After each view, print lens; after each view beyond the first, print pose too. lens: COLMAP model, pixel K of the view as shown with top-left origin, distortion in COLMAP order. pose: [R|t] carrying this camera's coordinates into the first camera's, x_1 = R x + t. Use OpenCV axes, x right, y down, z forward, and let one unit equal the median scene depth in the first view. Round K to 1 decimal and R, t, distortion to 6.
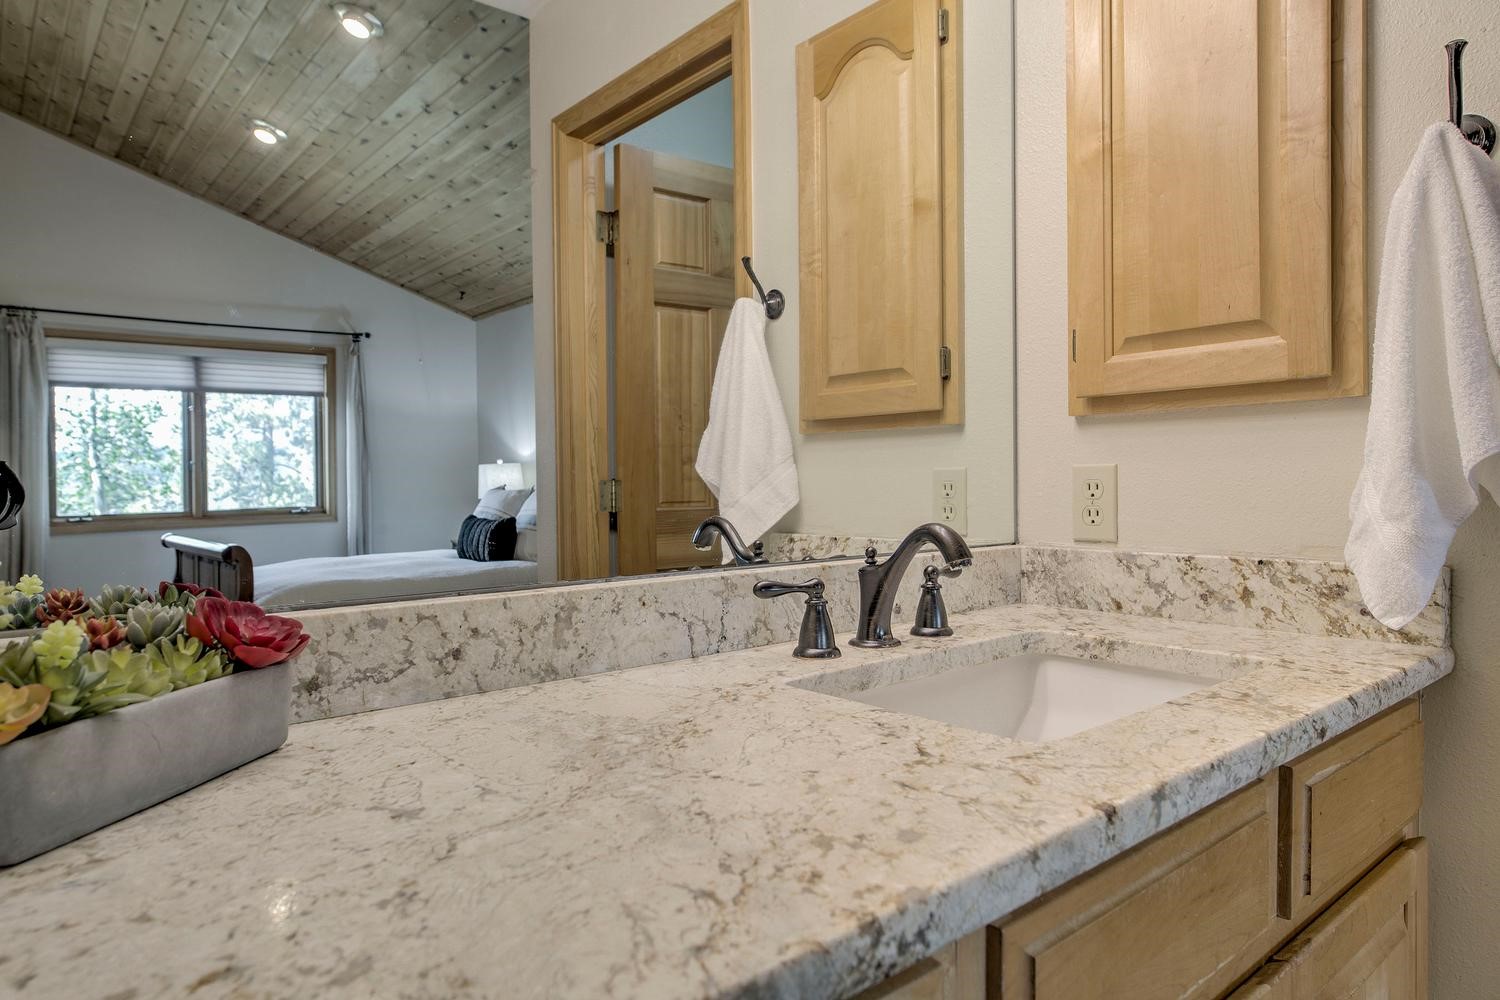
lens RADIAL K [[917.1, 0, 750.0], [0, 917.1, 500.0], [0, 0, 1]] dist [0.006998, 0.000067]
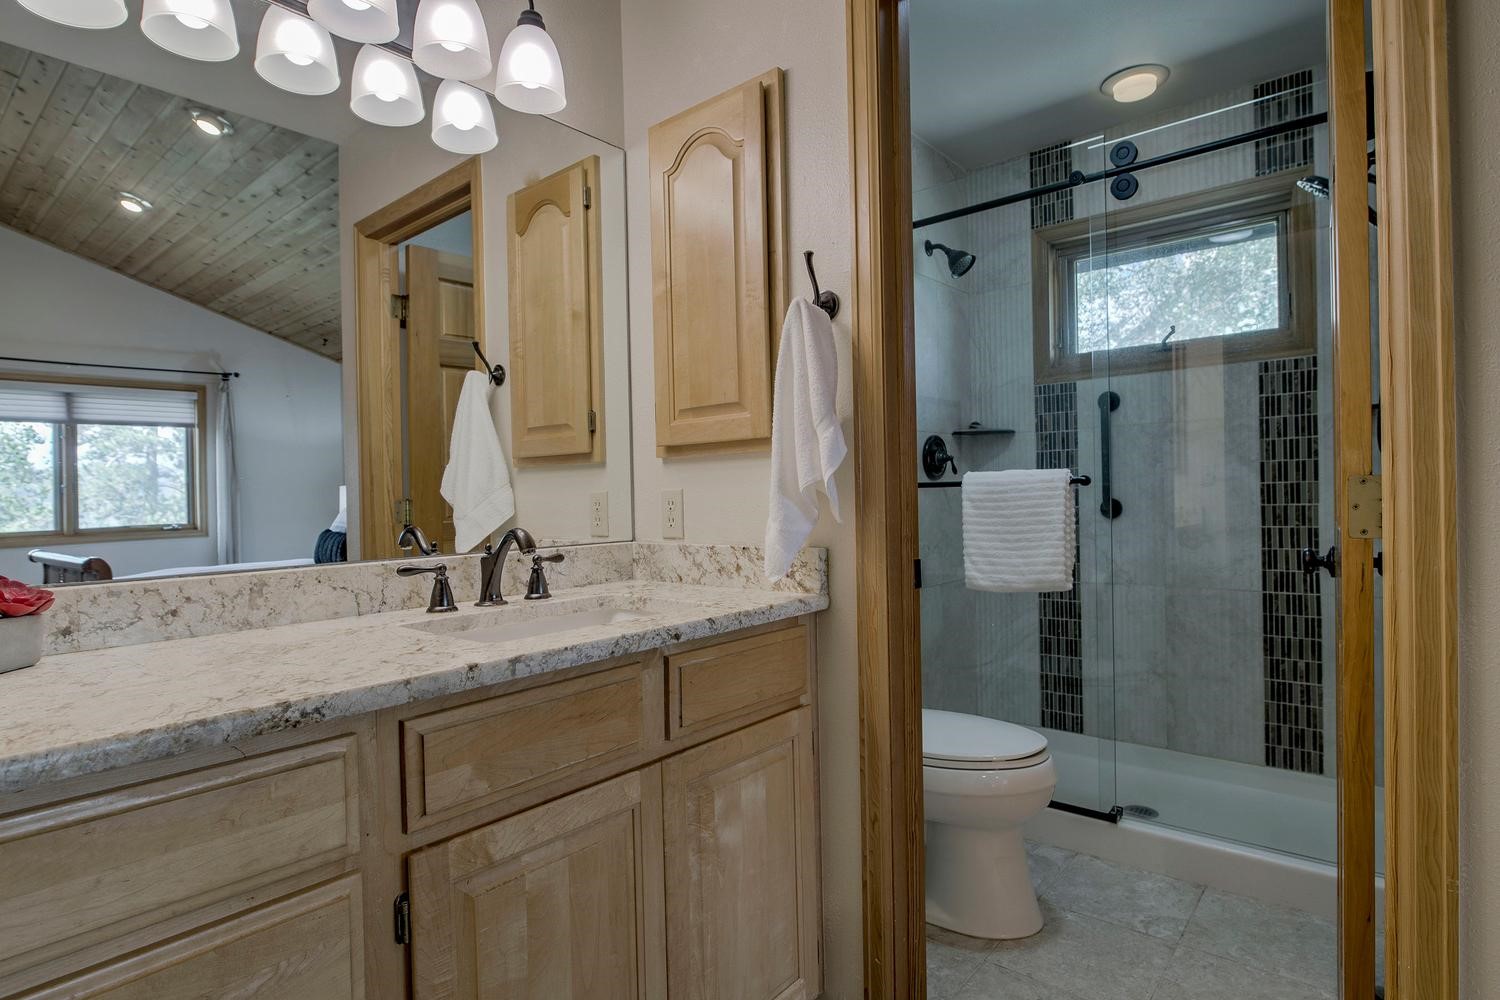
lens RADIAL K [[789.3, 0, 751.4], [0, 789.3, 496.9], [0, 0, 1]] dist [0.001203, 0.002182]
pose [[0.987974, -0.010375, 0.154274, 0.102843], [0.013217, 0.999761, -0.017407, 0.000062], [-0.154057, 0.019236, 0.987875, -0.117601]]
